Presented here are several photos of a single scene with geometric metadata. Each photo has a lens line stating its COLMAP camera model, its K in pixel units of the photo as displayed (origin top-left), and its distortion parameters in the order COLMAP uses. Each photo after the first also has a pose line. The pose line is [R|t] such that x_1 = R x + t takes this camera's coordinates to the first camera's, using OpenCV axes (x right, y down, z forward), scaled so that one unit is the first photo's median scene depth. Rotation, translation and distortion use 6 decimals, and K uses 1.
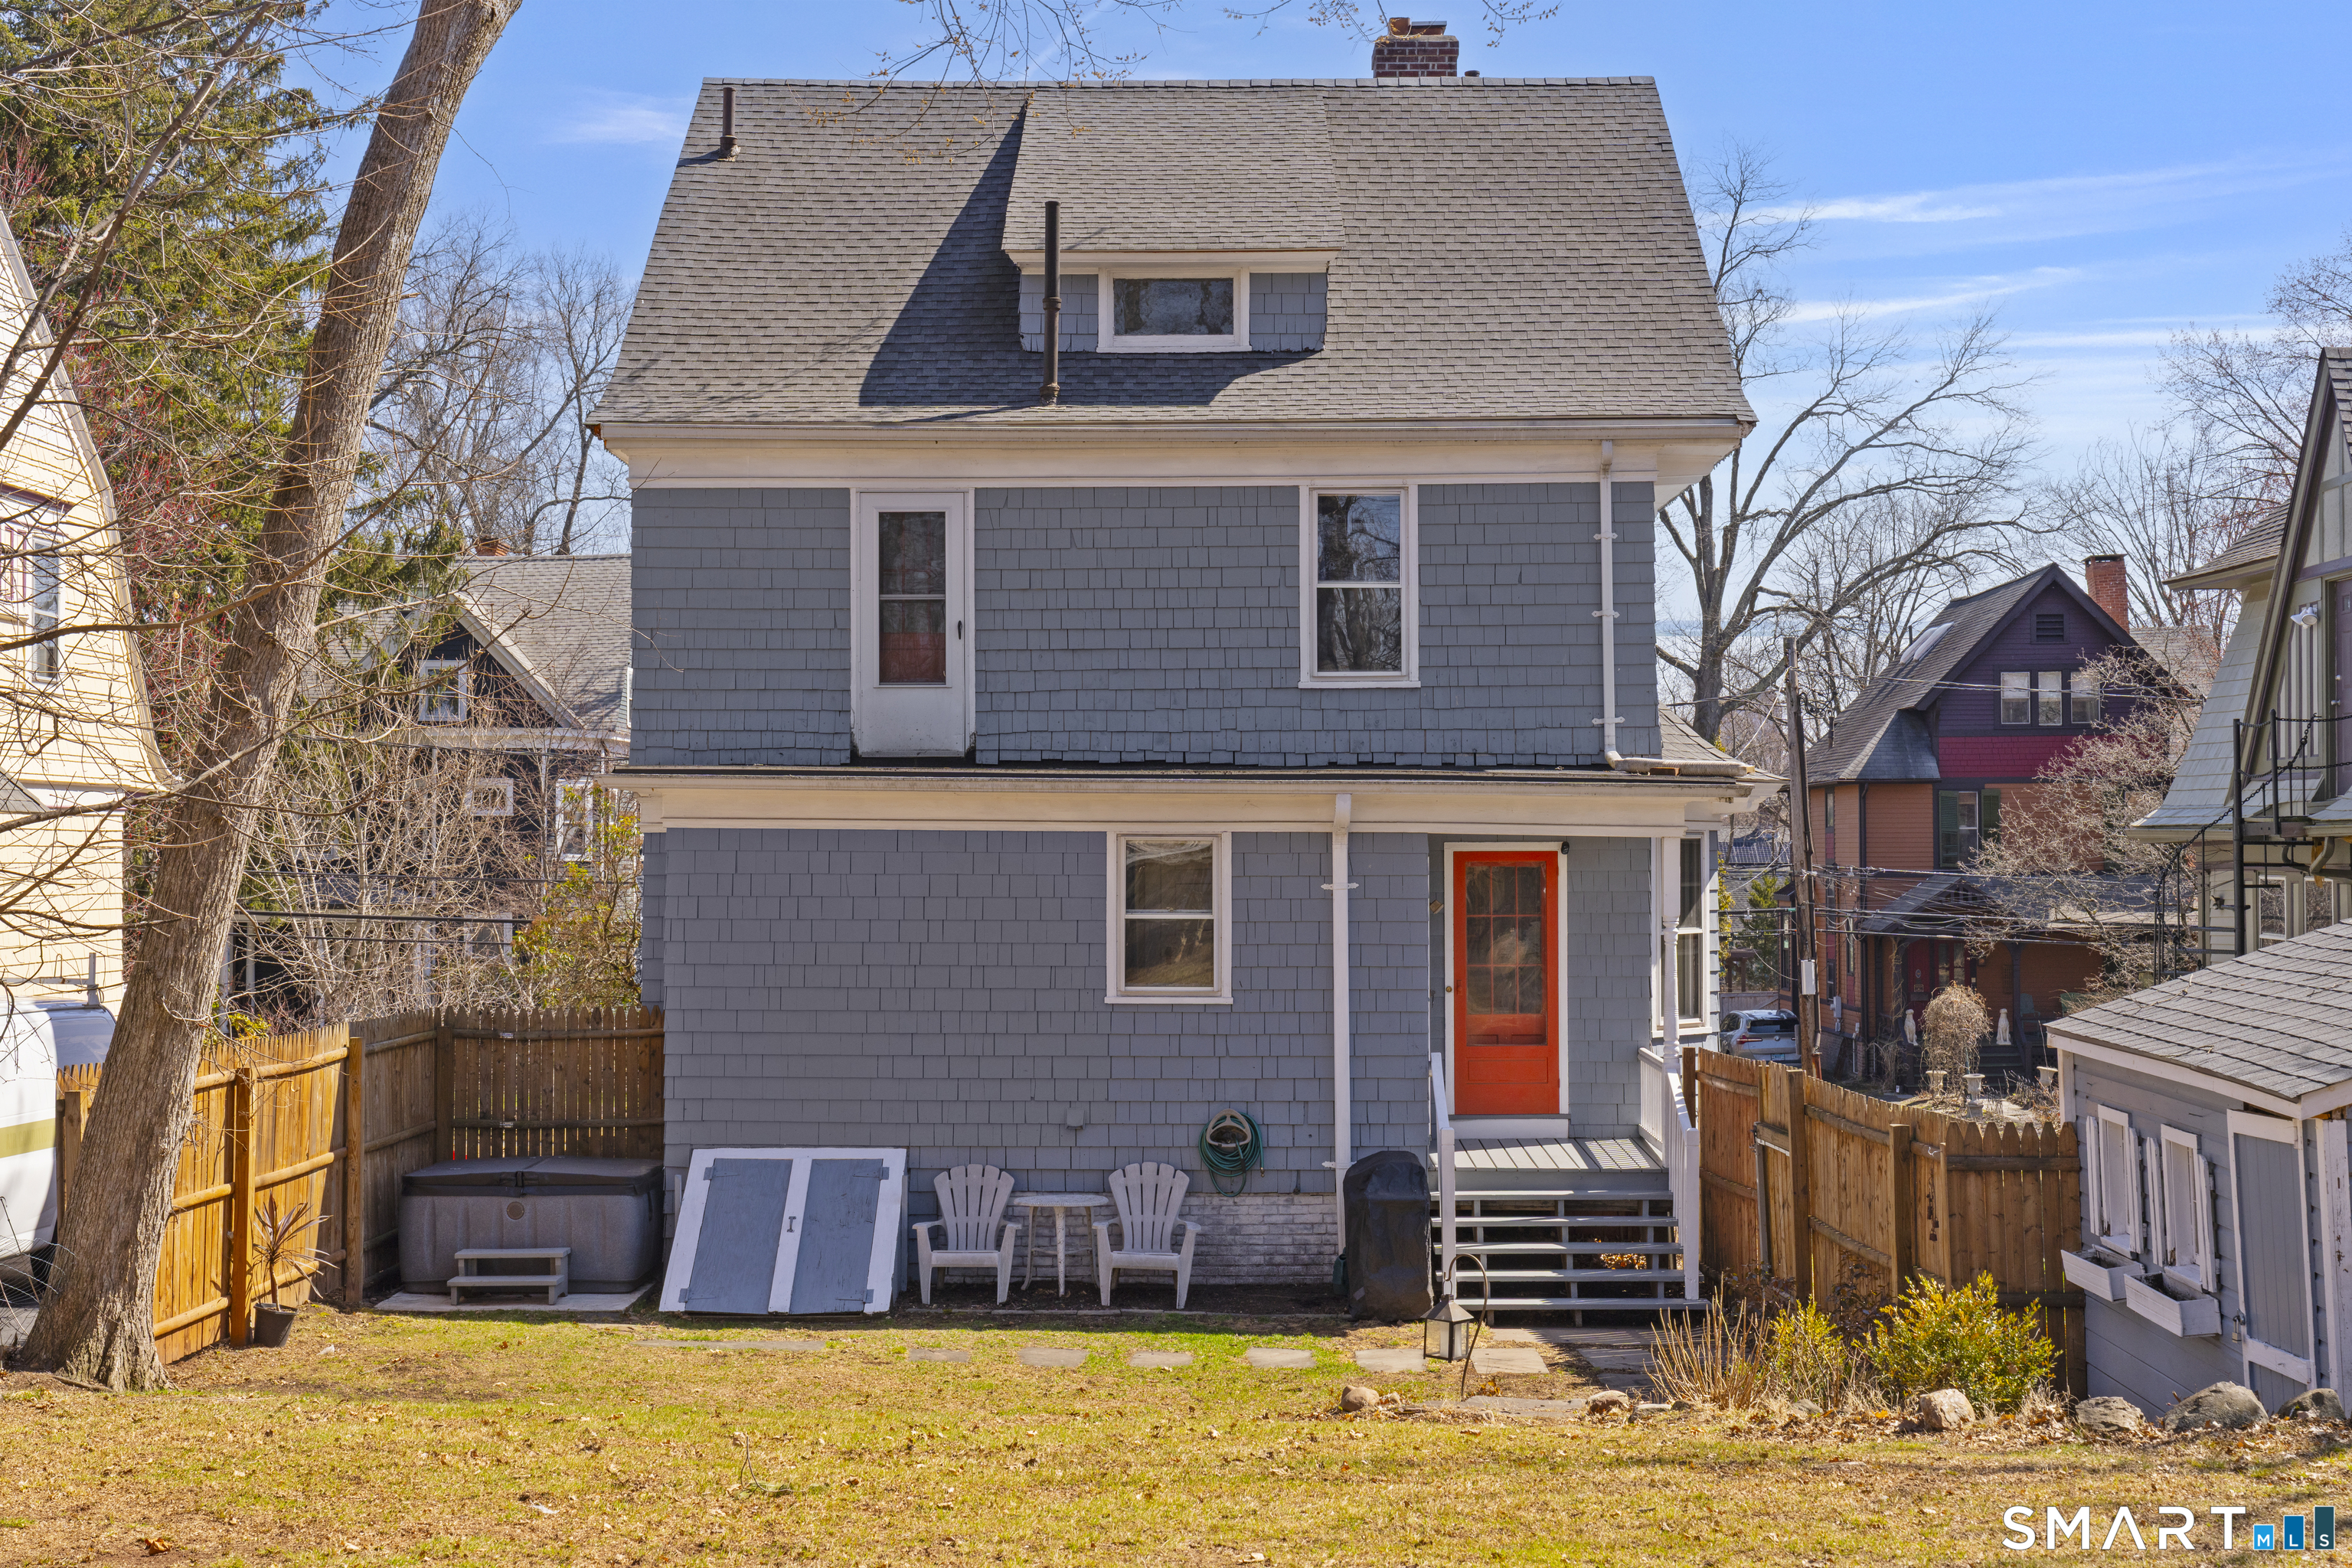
lens RADIAL K [[3181.4, 0, 1176.0], [0, 3181.4, 784.0], [0, 0, 1]] dist [0.012560, 0.013385]
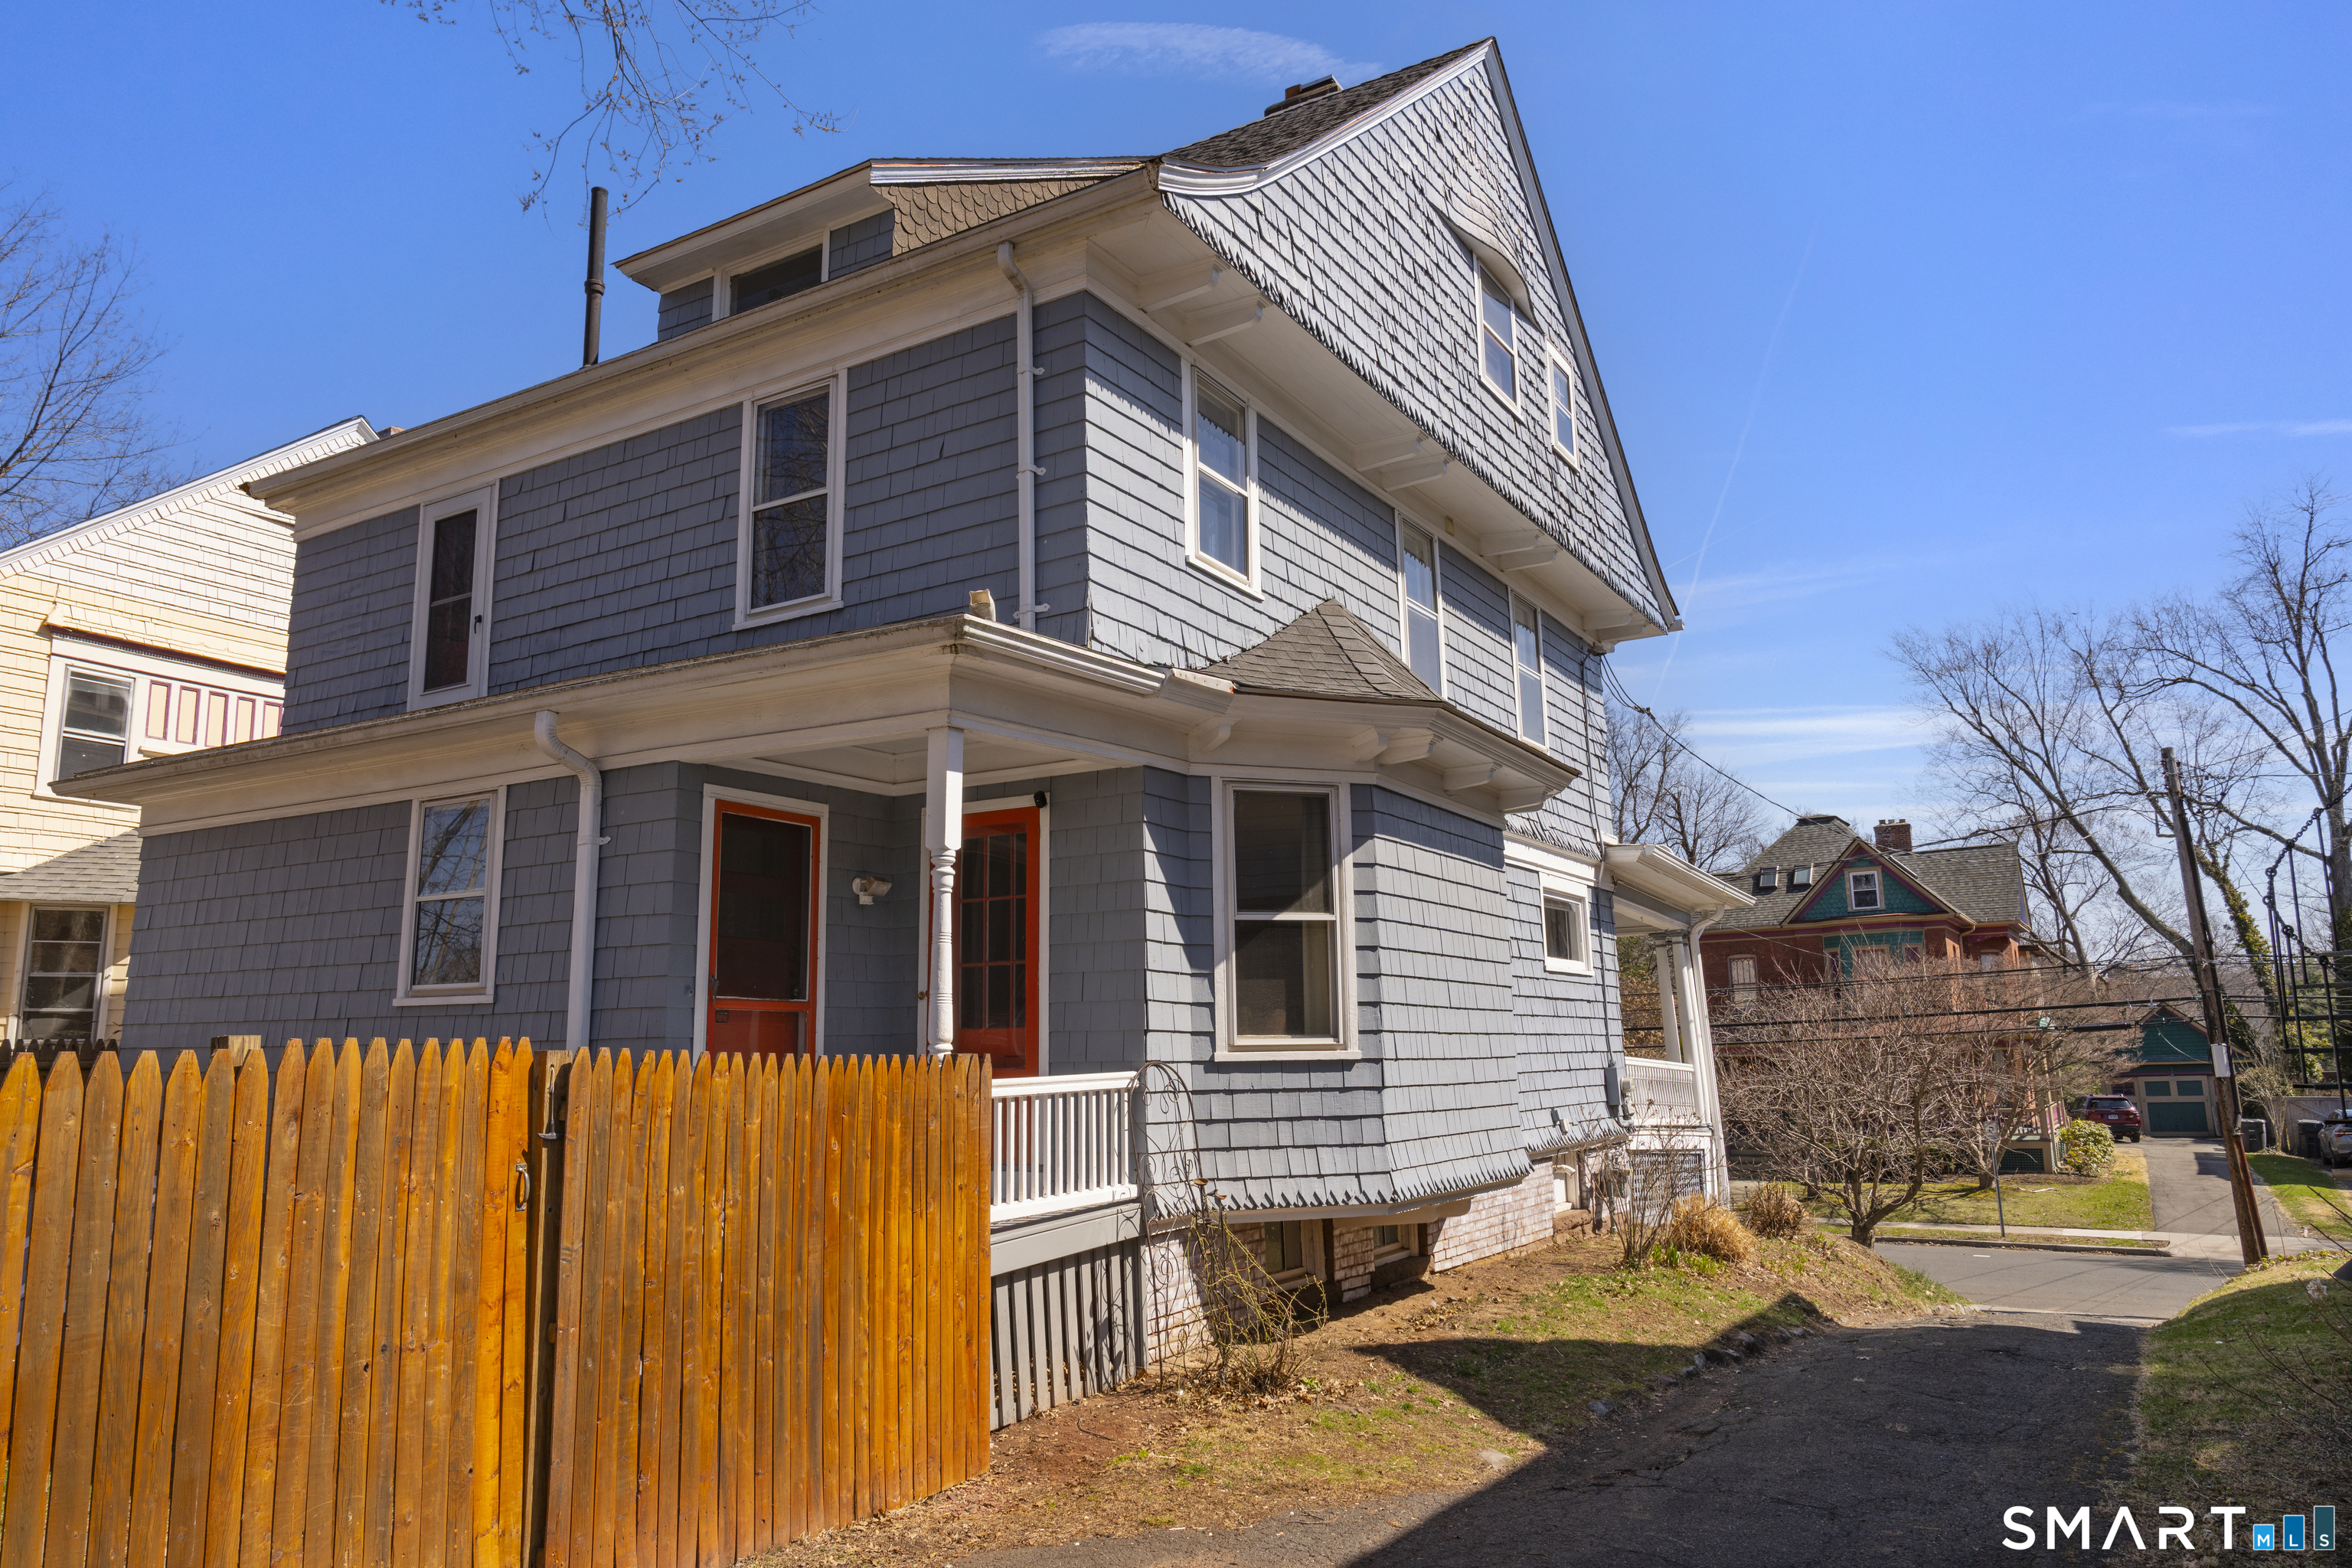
lens RADIAL K [[1529.8, 0, 1176.0], [0, 1529.8, 784.0], [0, 0, 1]] dist [0.000228, -0.000400]
pose [[0.847371, -0.101416, -0.521227, 0.341281], [0.025328, 0.988194, -0.151097, 0.072935], [0.530397, 0.114834, 0.839936, 0.728854]]
